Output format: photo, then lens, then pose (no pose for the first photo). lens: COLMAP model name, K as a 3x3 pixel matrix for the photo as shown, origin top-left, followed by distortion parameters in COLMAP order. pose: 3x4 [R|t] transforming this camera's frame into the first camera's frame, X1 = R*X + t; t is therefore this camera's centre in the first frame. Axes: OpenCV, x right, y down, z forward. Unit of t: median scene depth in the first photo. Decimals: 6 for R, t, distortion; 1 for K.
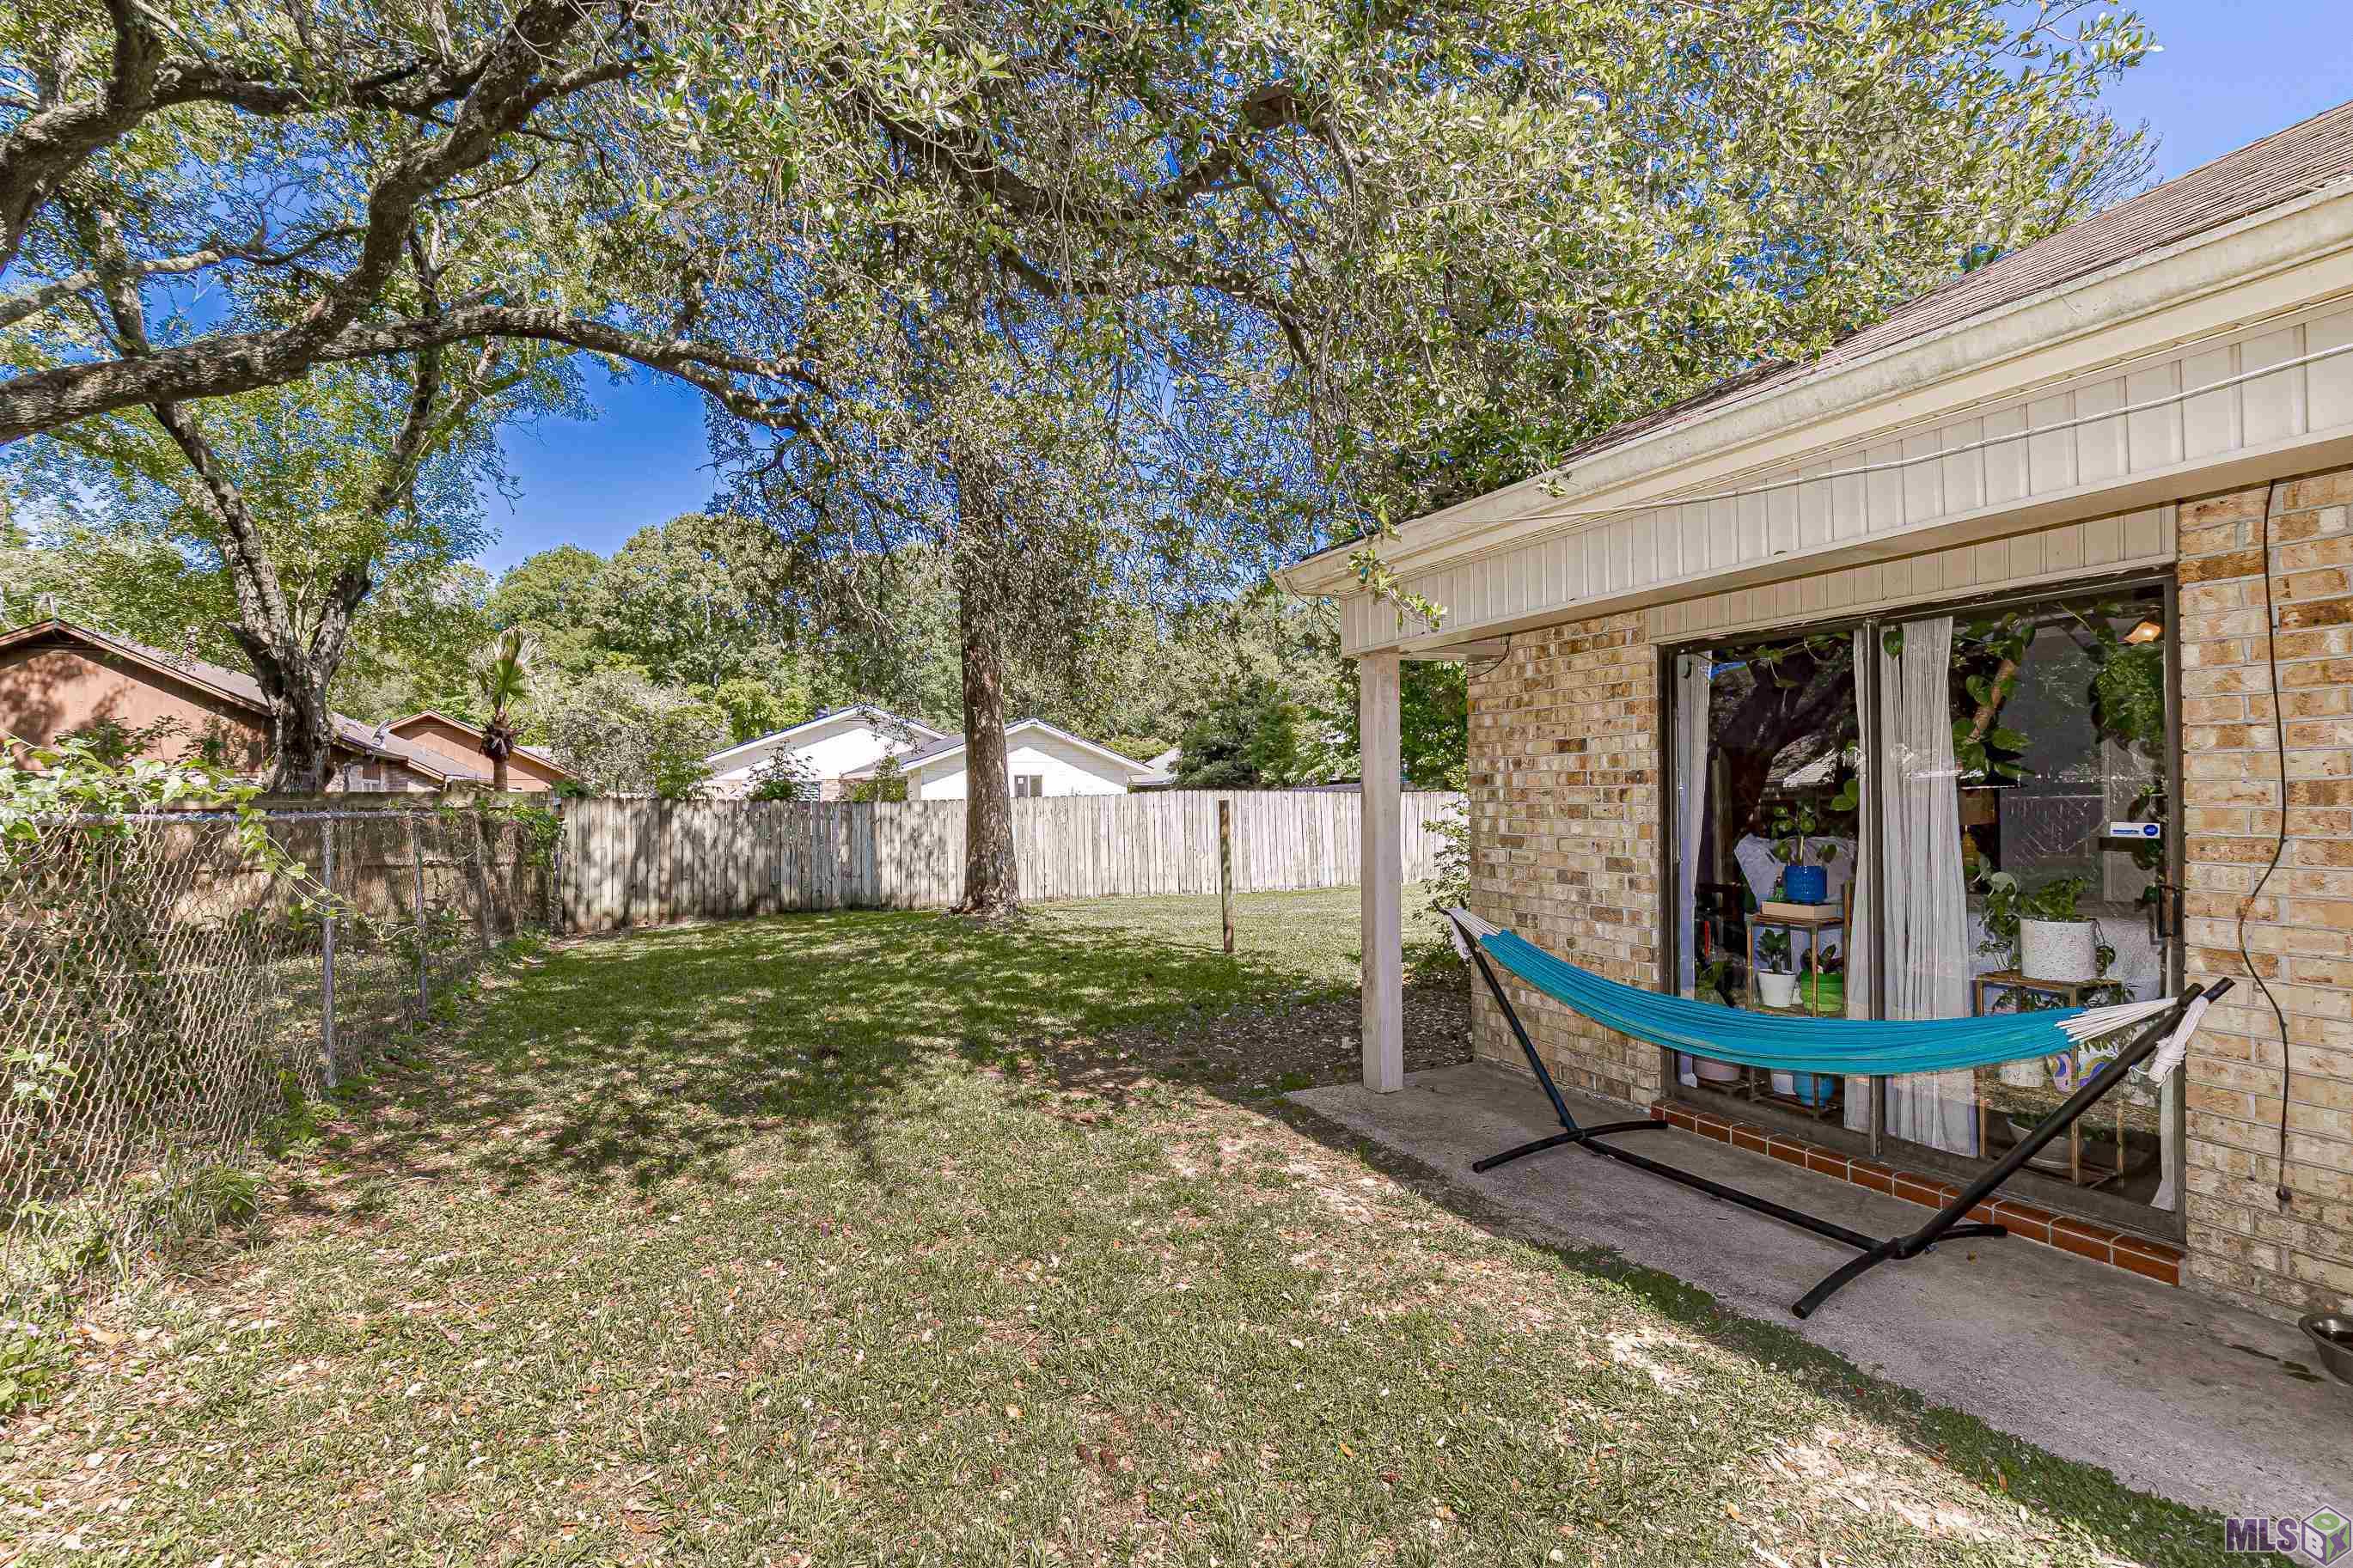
lens RADIAL K [[1053.1, 0, 1184.4], [0, 1053.1, 790.5], [0, 0, 1]] dist [-0.009685, -0.001204]
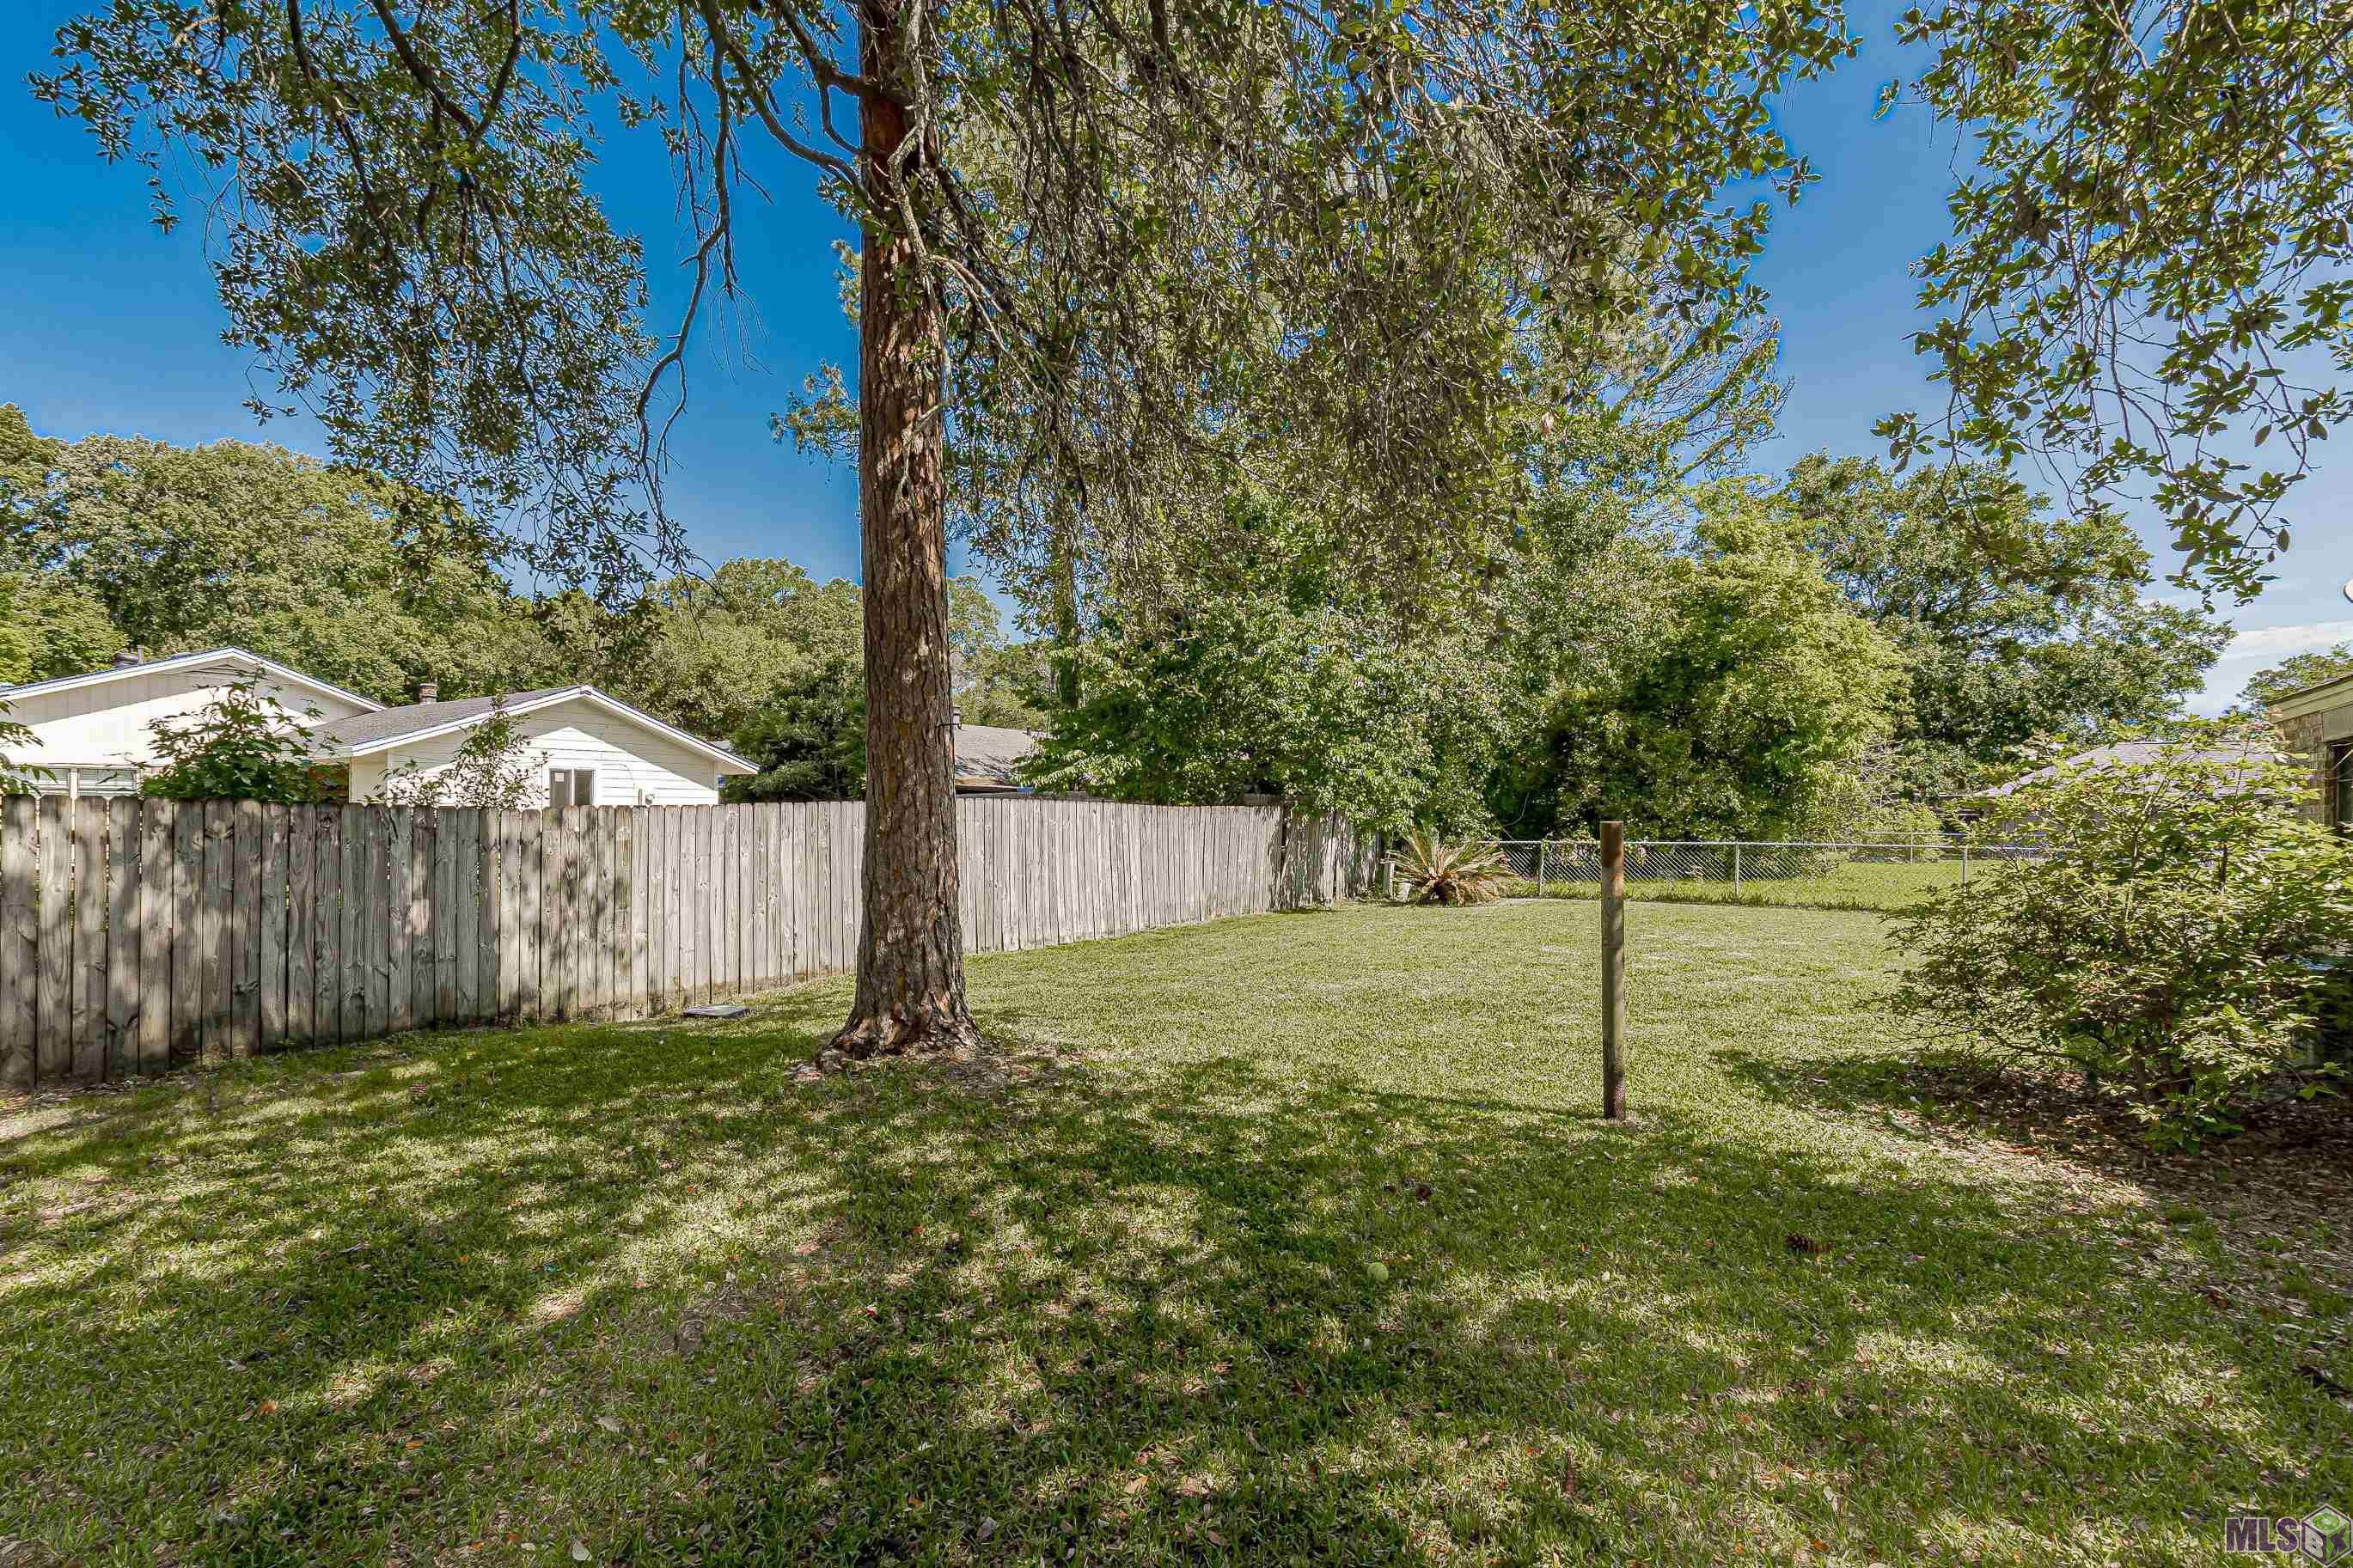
lens RADIAL K [[1053.1, 0, 1166.9], [0, 1053.1, 800.1], [0, 0, 1]] dist [-0.009685, -0.001204]
pose [[0.874644, 0.017247, 0.484459, -0.255306], [-0.017026, 0.999843, -0.004858, 0.002758], [-0.484467, -0.004000, 0.874800, 0.410097]]
